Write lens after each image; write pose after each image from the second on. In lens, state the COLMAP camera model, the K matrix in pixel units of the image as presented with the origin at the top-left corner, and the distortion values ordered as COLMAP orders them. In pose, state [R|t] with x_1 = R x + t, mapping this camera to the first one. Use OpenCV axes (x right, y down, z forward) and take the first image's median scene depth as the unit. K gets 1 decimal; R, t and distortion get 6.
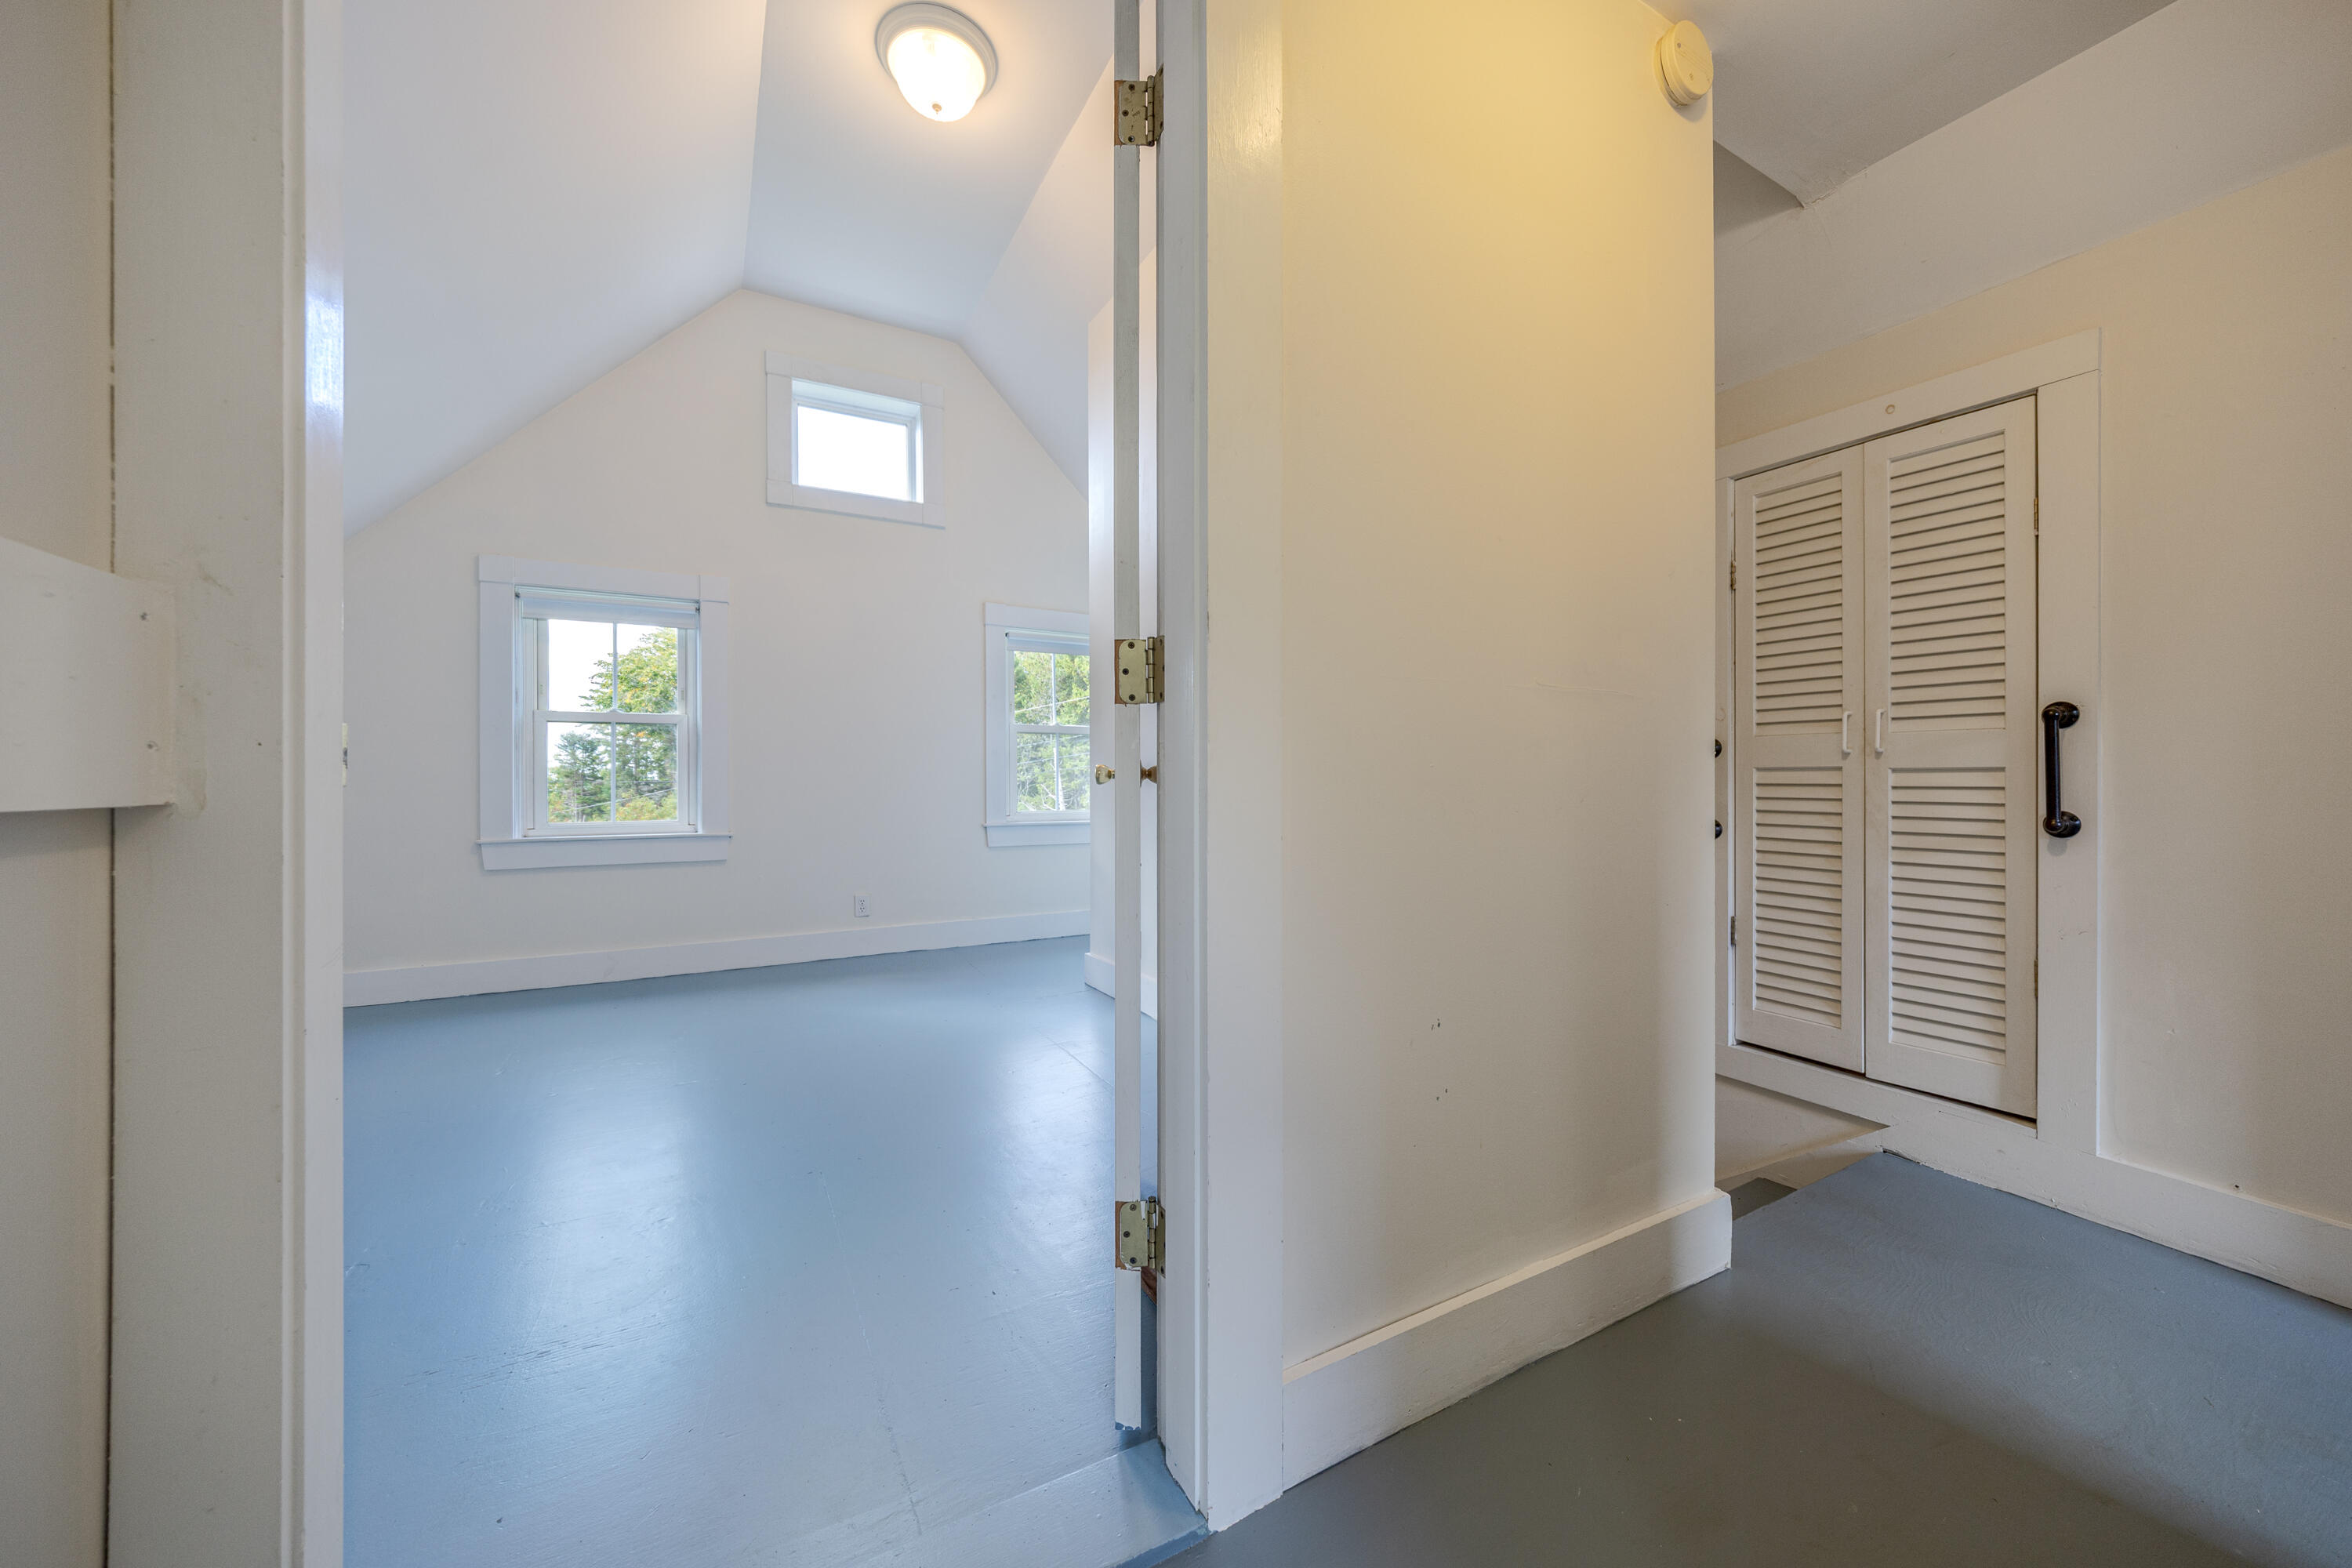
lens RADIAL K [[831.0, 0, 1172.4], [0, 831.0, 781.8], [0, 0, 1]] dist [0.006950, -0.000496]
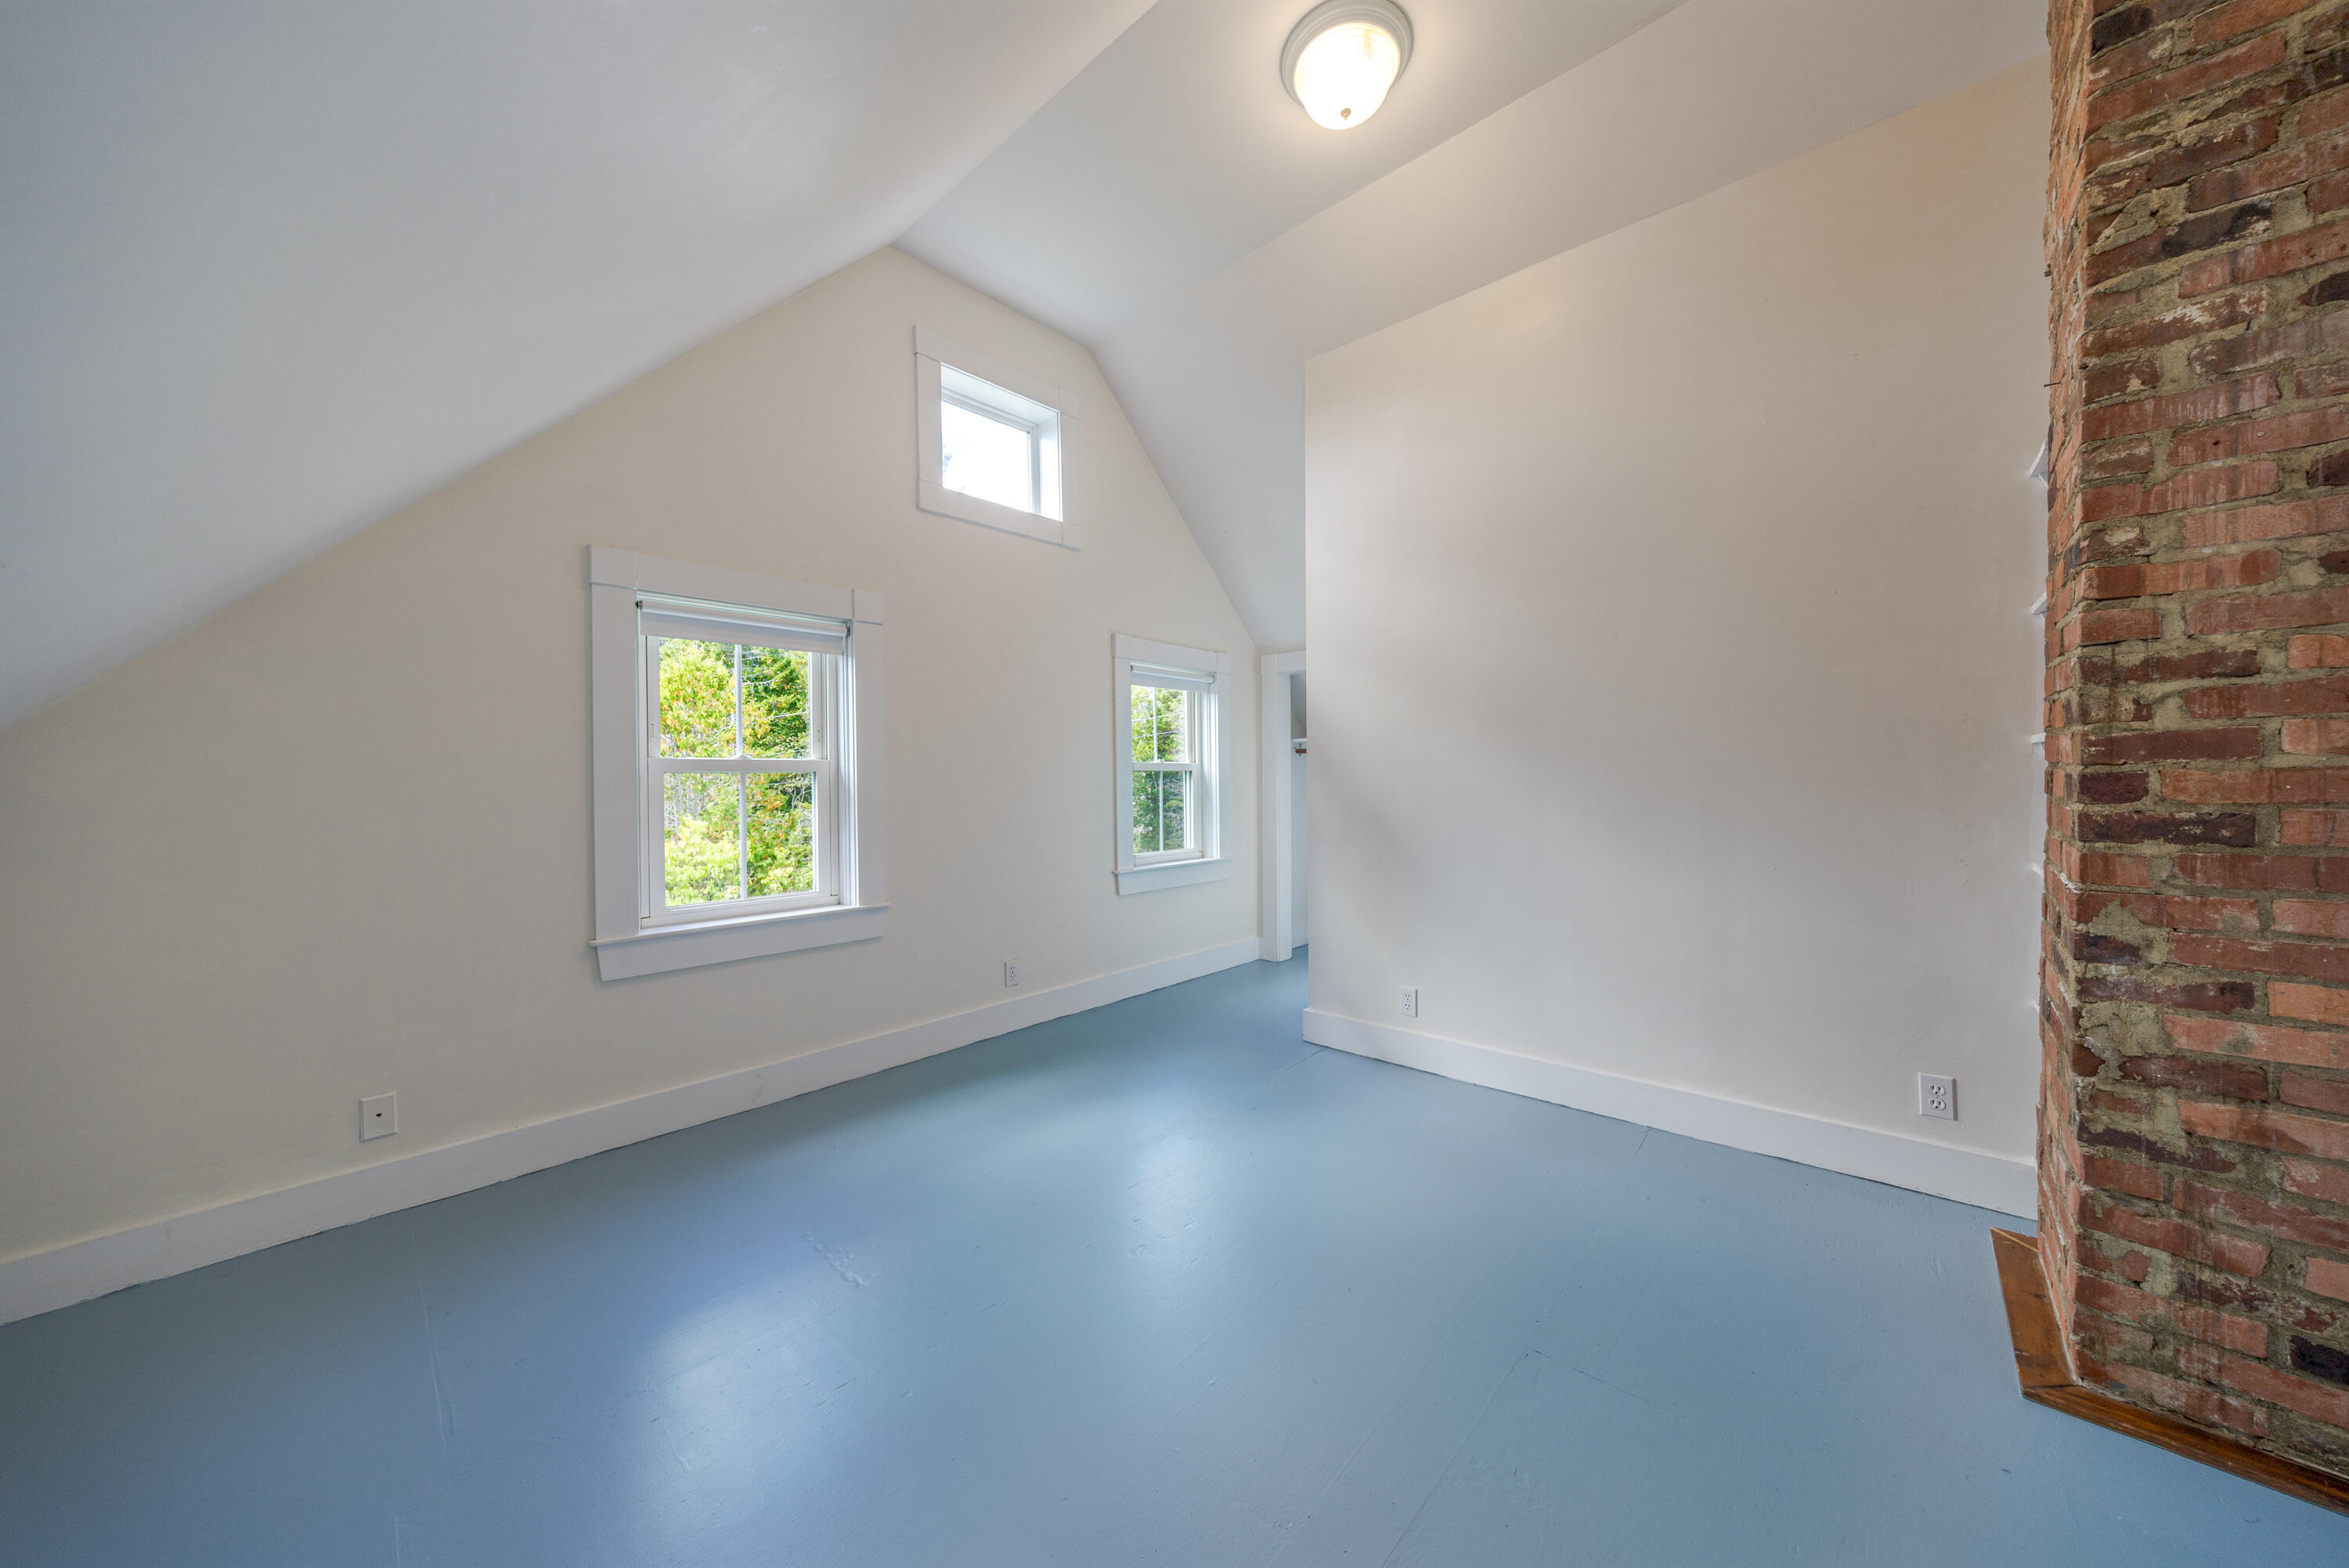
lens RADIAL K [[751.0, 0, 1169.7], [0, 751.0, 781.5], [0, 0, 1]] dist [0.002403, 0.000223]
pose [[0.956246, -0.005326, 0.292516, -0.469076], [0.005600, 0.999984, -0.000099, -0.056296], [-0.292511, 0.001733, 0.956261, 0.199577]]
